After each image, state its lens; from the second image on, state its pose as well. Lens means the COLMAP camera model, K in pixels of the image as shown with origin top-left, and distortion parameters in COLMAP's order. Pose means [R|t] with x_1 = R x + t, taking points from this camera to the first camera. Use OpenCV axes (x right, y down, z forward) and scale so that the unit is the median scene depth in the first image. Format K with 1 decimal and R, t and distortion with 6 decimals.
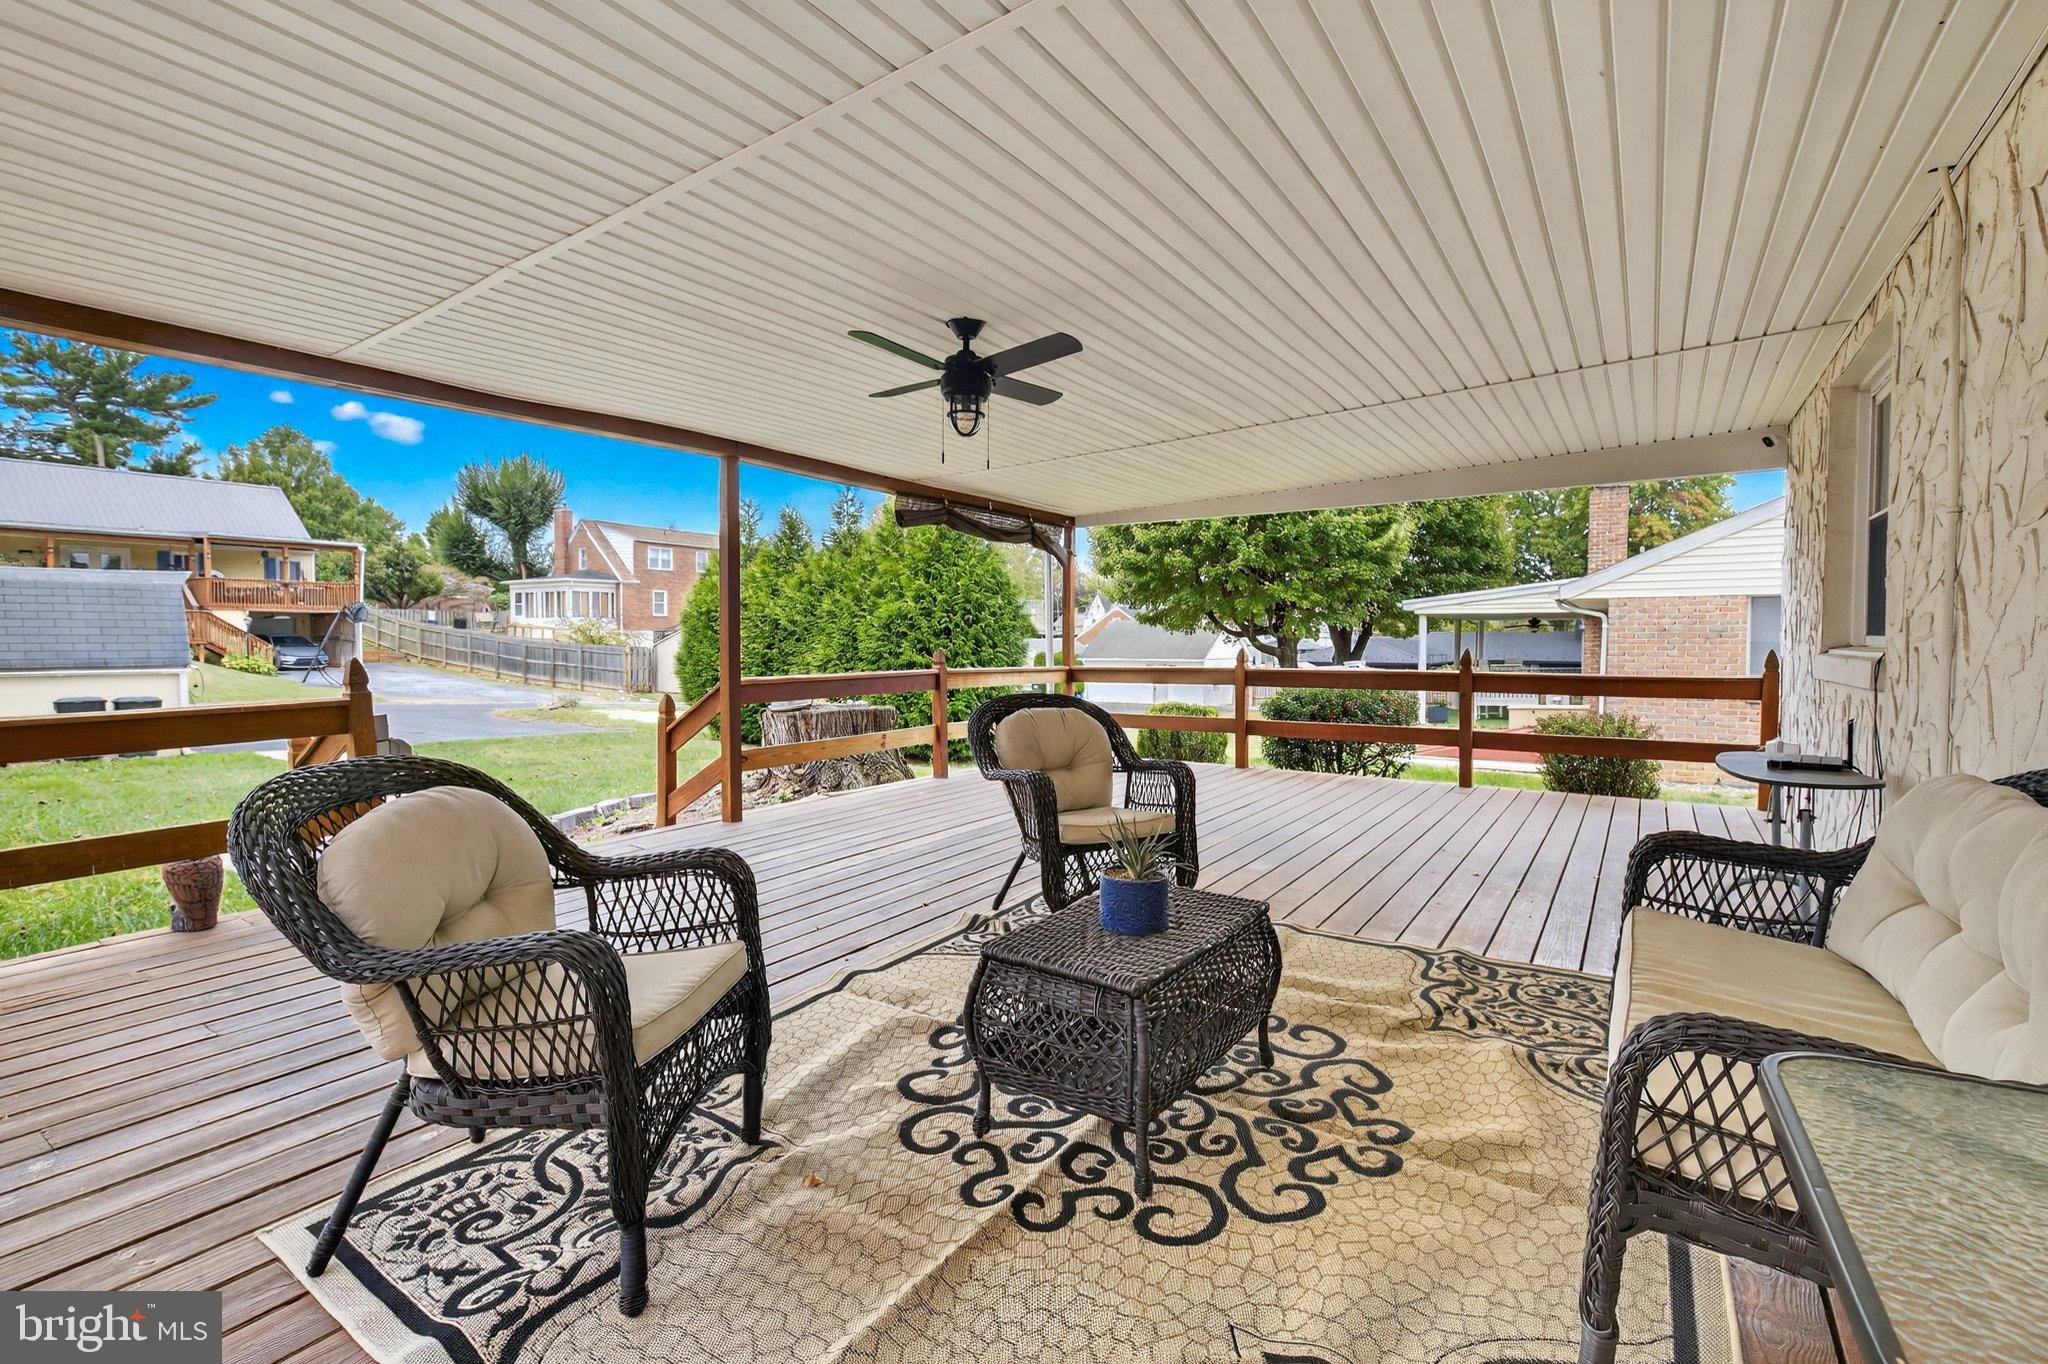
lens RADIAL K [[931.9, 0, 1028.6], [0, 931.9, 714.8], [0, 0, 1]] dist [-0.001533, -0.000349]
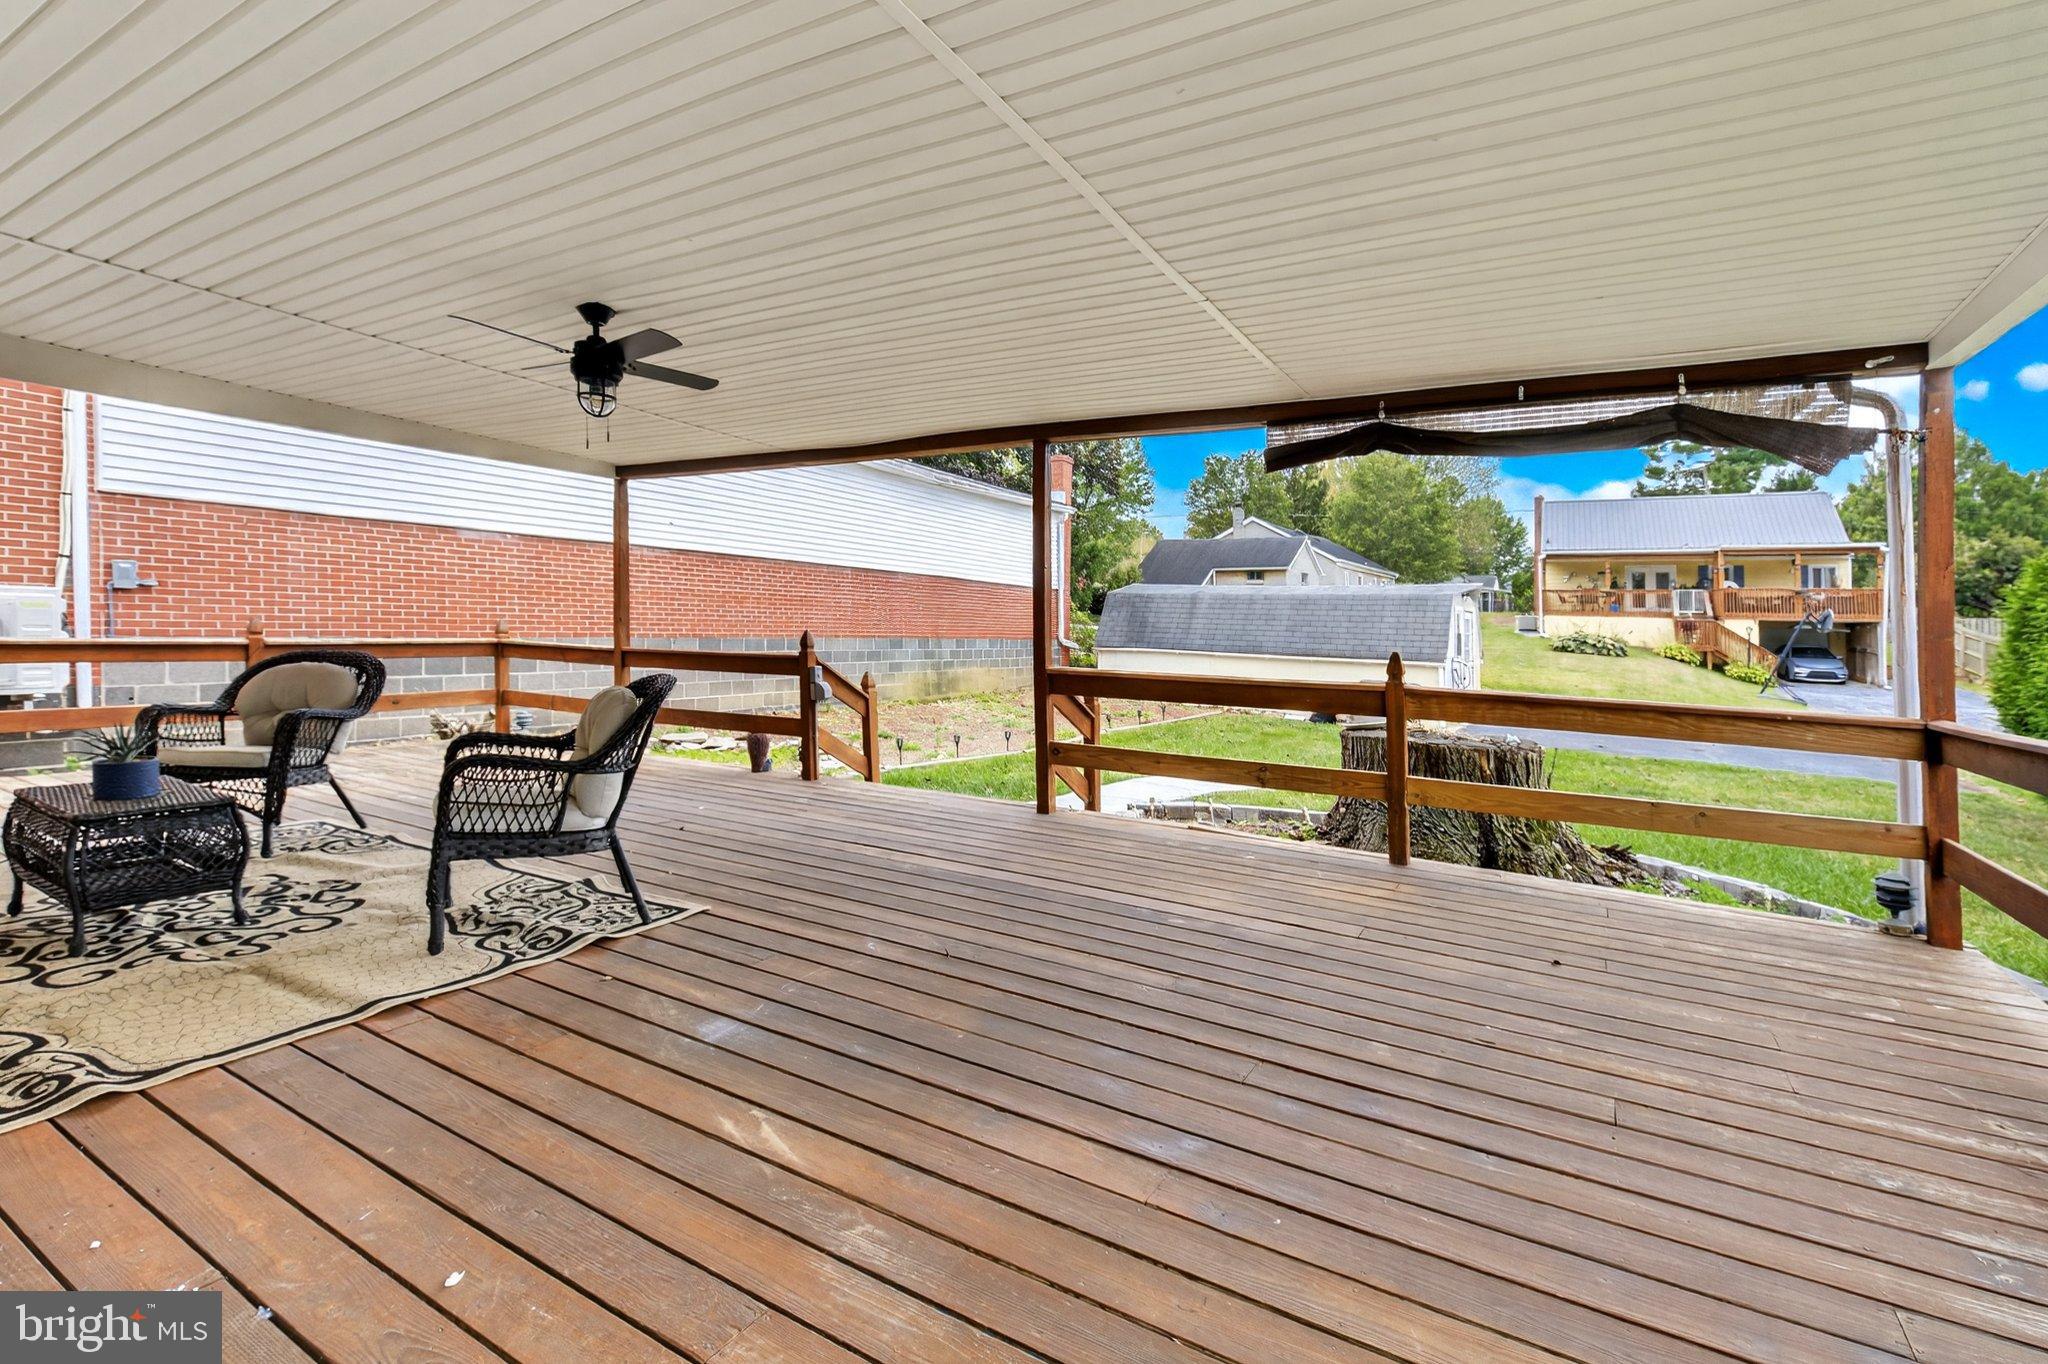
lens RADIAL K [[931.9, 0, 1028.6], [0, 931.9, 714.8], [0, 0, 1]] dist [-0.001533, -0.000349]
pose [[0.049783, 0.090970, -0.994609, 0.127011], [-0.106504, 0.990649, 0.085277, -0.013162], [0.993065, 0.101684, 0.059006, 0.174600]]
